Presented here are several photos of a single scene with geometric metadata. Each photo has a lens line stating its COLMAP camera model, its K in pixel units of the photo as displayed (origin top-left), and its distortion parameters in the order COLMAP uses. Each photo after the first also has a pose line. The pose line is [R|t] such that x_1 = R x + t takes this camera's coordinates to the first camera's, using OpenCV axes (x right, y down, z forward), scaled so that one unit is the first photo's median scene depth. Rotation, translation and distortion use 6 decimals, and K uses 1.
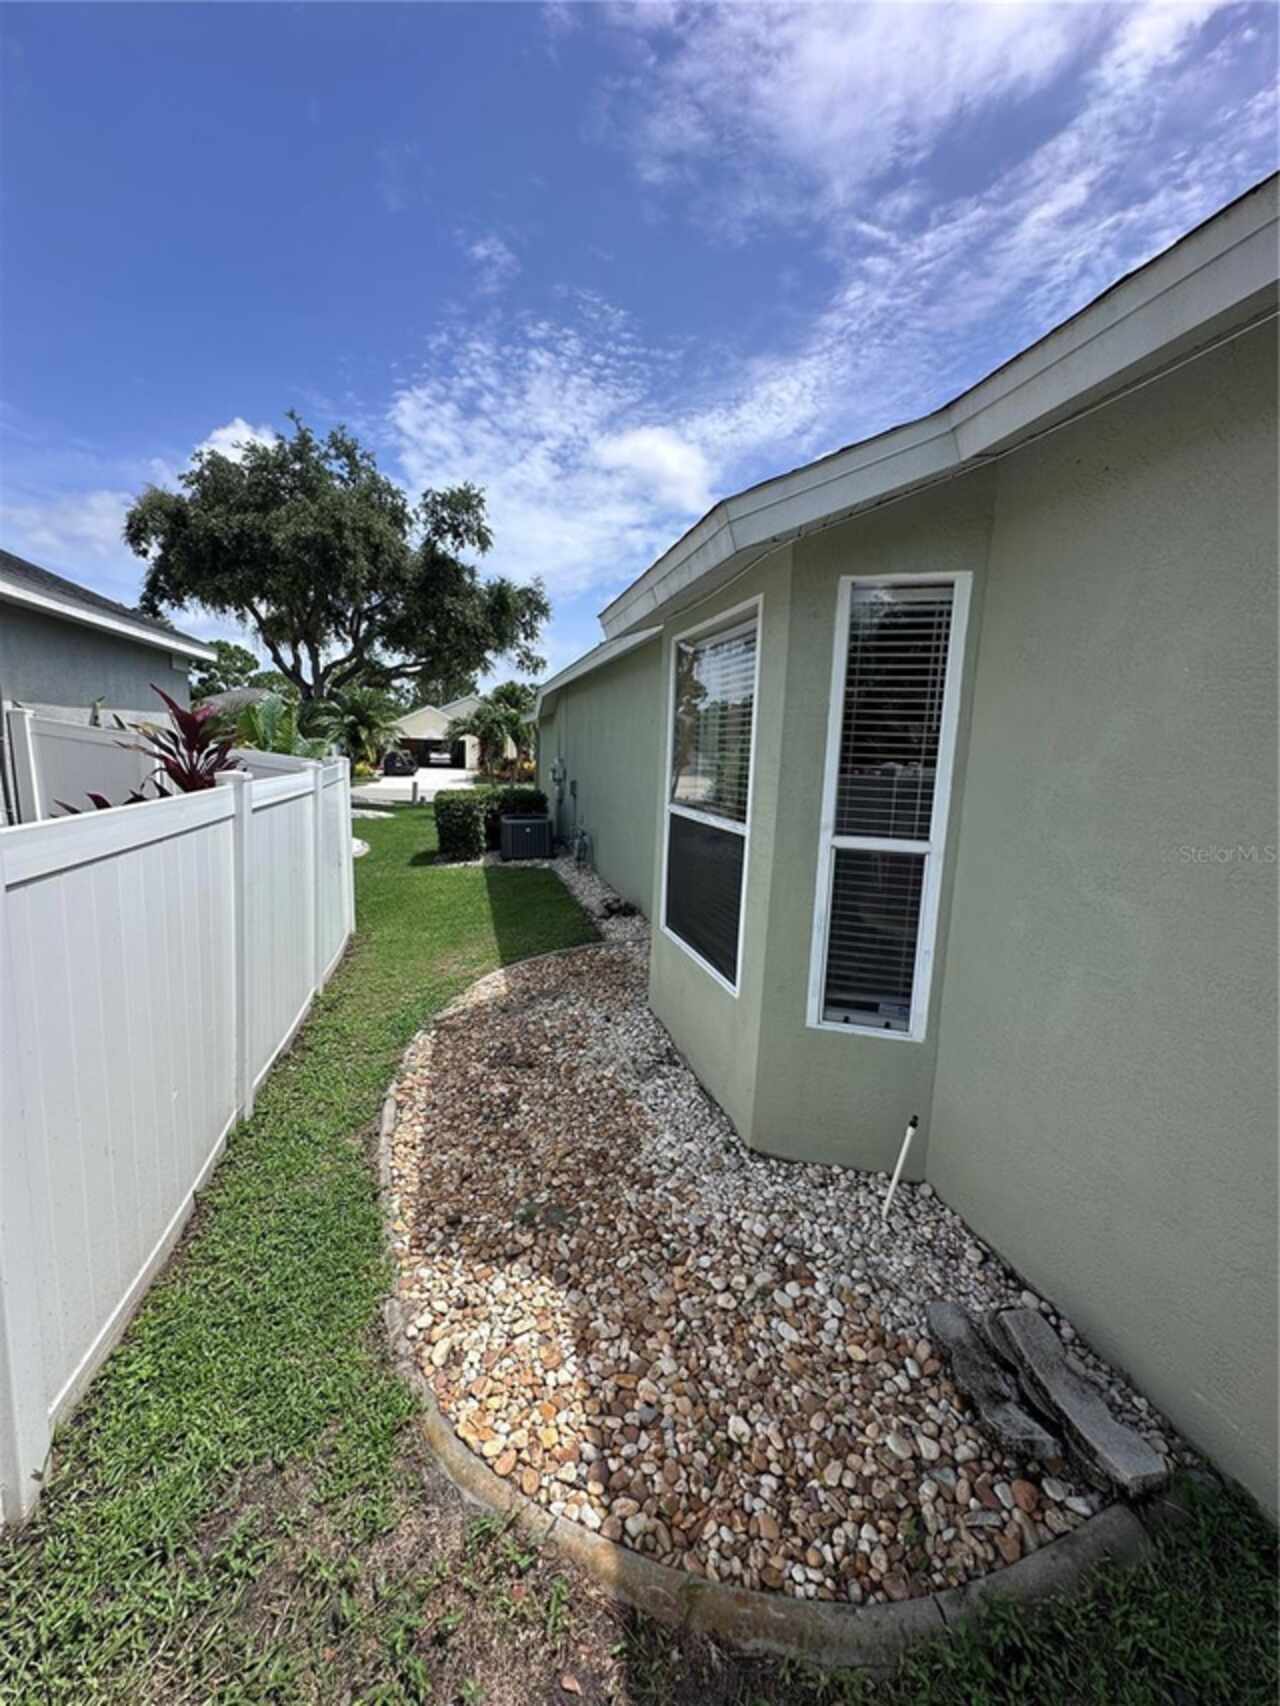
lens RADIAL K [[683.9, 0, 645.0], [0, 683.9, 839.2], [0, 0, 1]] dist [-0.003649, 0.000633]
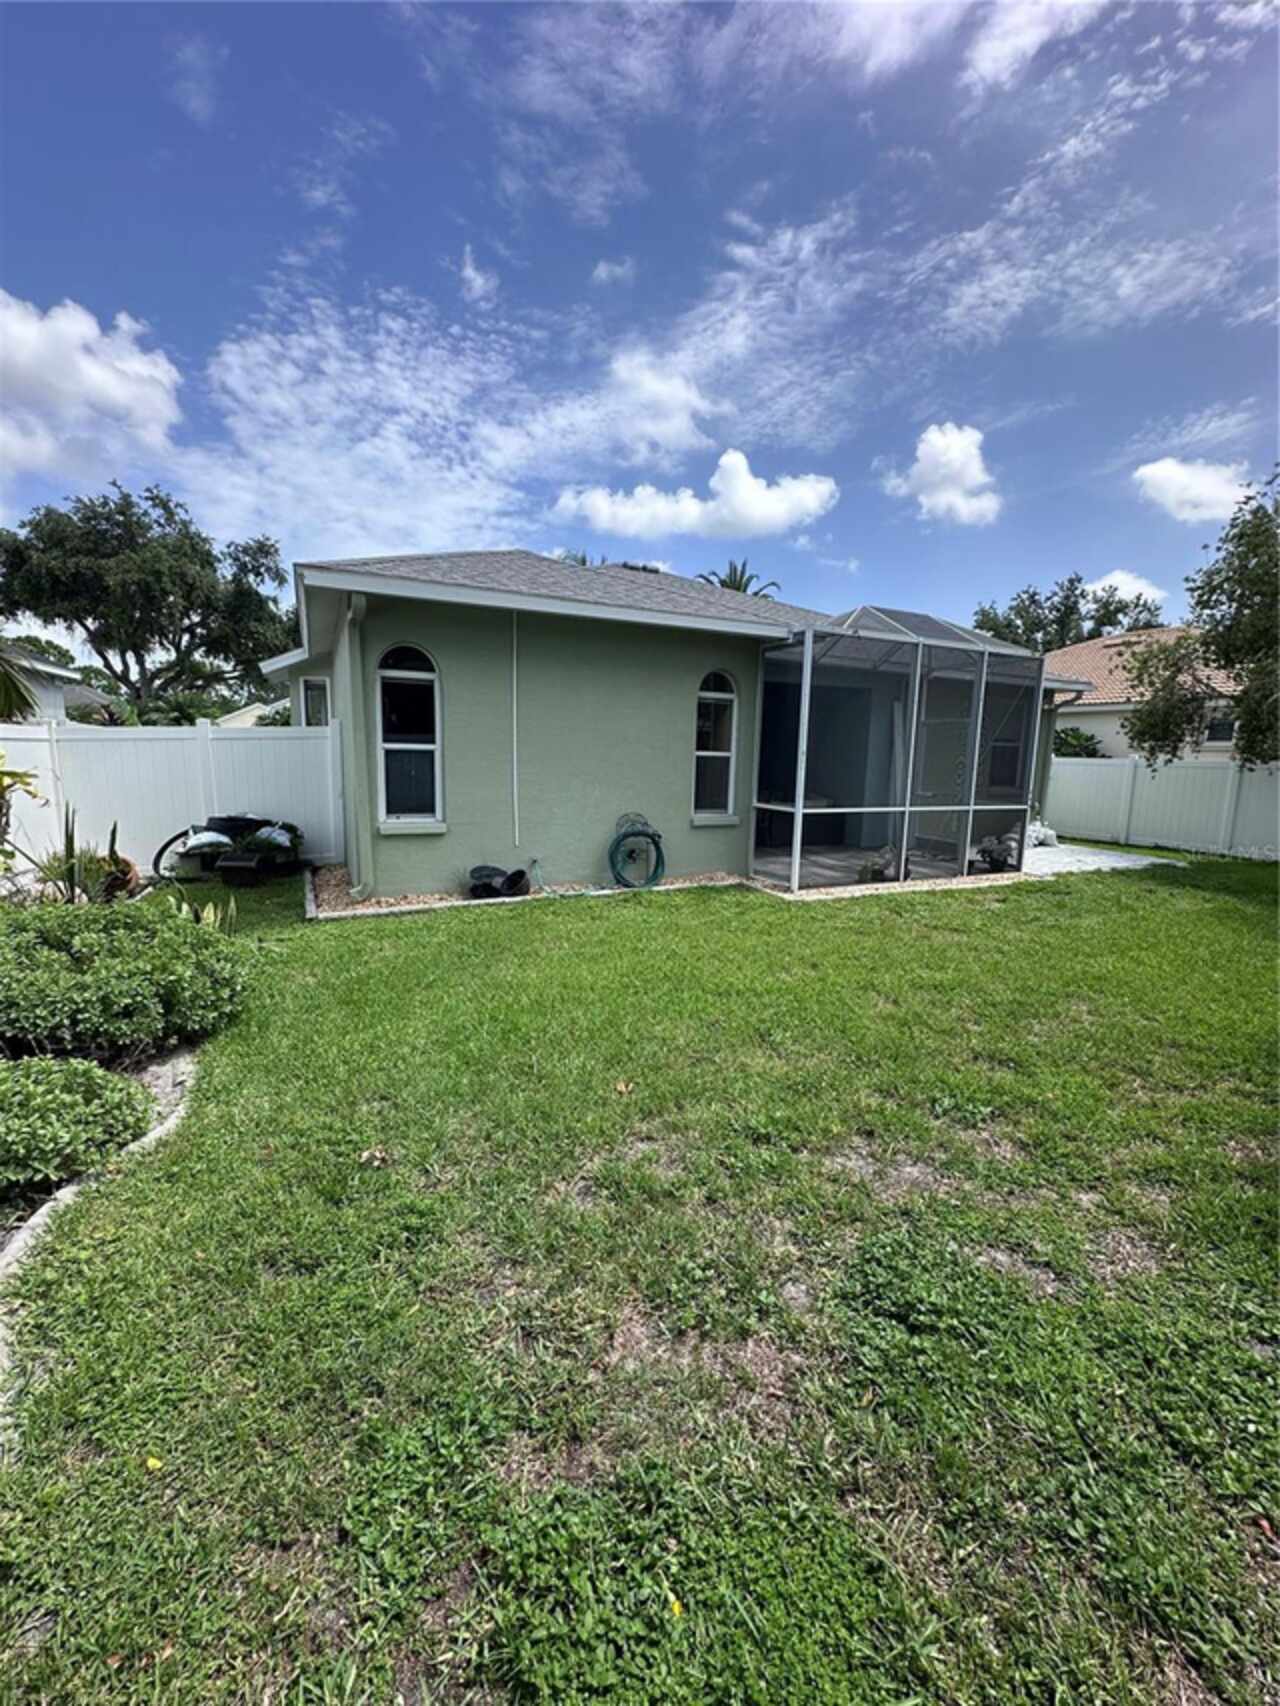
lens RADIAL K [[683.9, 0, 644.4], [0, 683.9, 863.5], [0, 0, 1]] dist [-0.003649, 0.000633]
pose [[0.983794, -0.030447, 0.176696, 0.177021], [0.023695, 0.998911, 0.040202, 0.062662], [-0.177727, -0.035364, 0.983444, -0.378596]]
